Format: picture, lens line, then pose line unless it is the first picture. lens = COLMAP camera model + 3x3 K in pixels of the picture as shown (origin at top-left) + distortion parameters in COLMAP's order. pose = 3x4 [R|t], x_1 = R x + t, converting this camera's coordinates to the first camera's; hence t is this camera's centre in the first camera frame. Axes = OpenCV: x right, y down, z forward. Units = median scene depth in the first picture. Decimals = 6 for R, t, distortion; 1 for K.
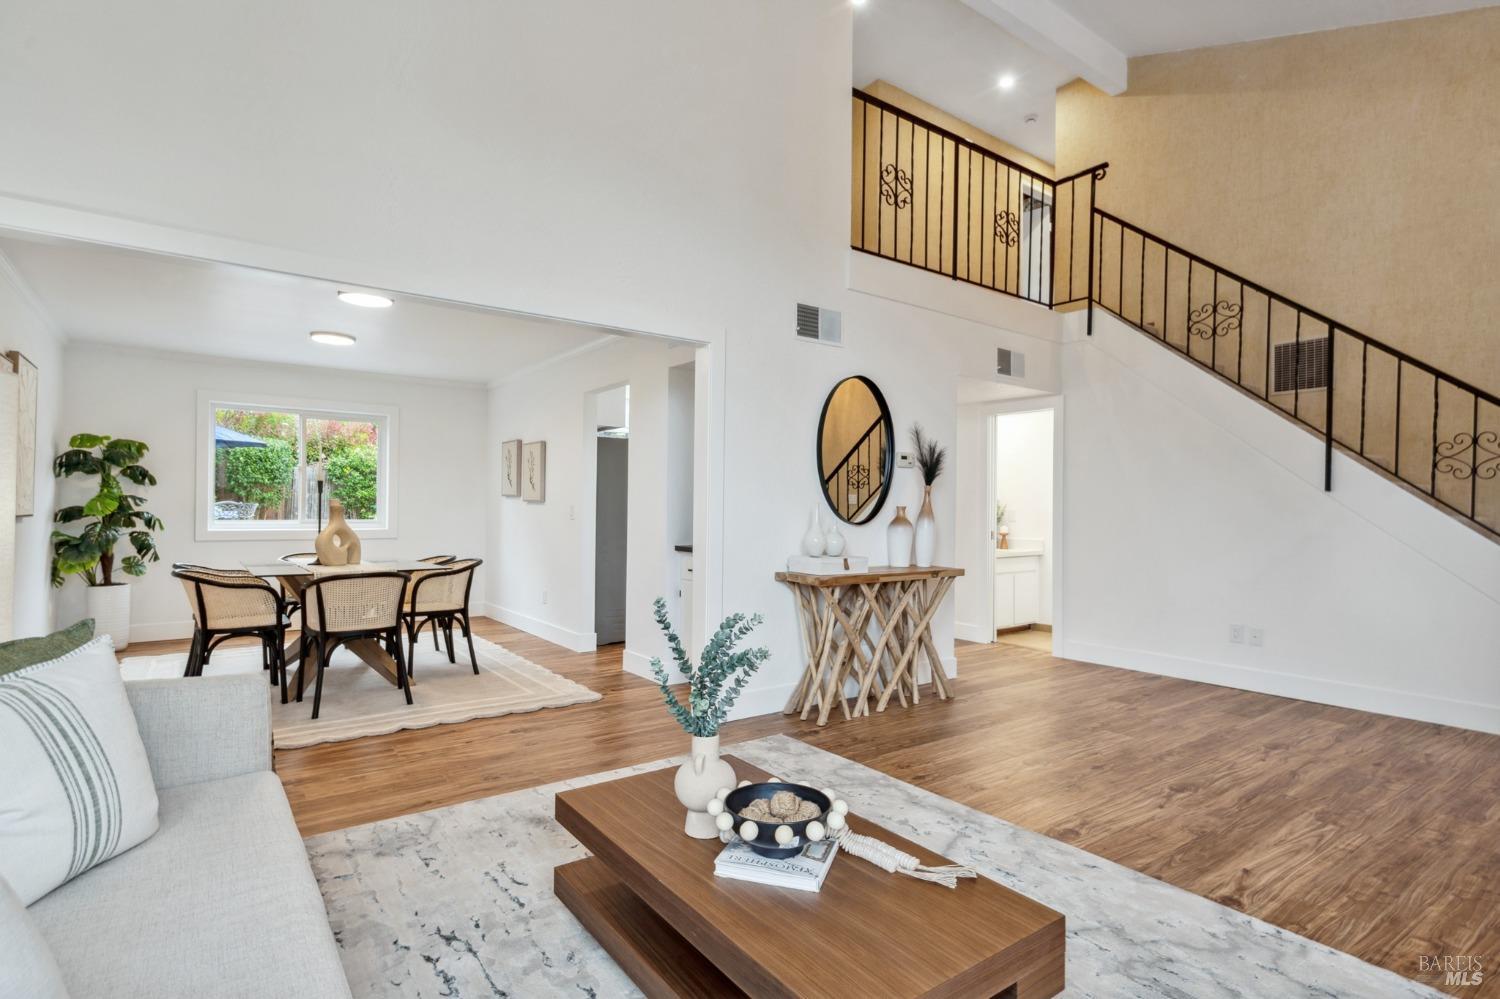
lens RADIAL K [[748.8, 0, 748.2], [0, 748.8, 497.1], [0, 0, 1]] dist [0.004261, -0.000170]
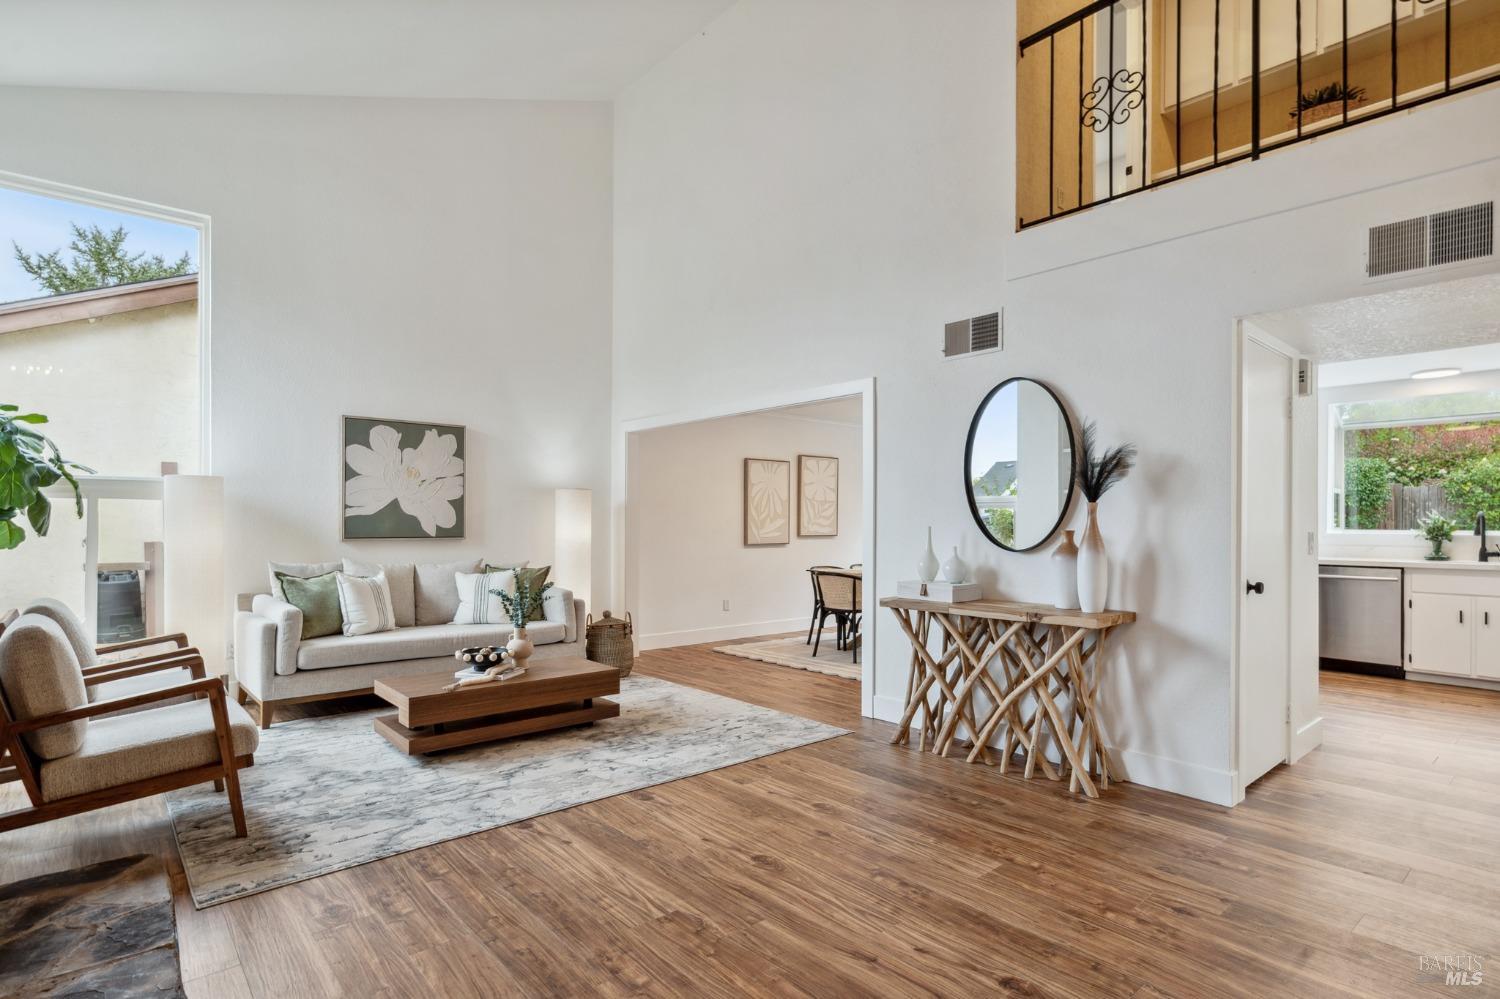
lens RADIAL K [[767.9, 0, 750.4], [0, 767.9, 515.2], [0, 0, 1]] dist [0.000881, 0.000089]
pose [[0.090683, -0.017667, -0.995723, 1.491906], [0.010523, 0.999804, -0.016781, 0.009545], [0.995824, -0.008956, 0.090851, 0.932131]]
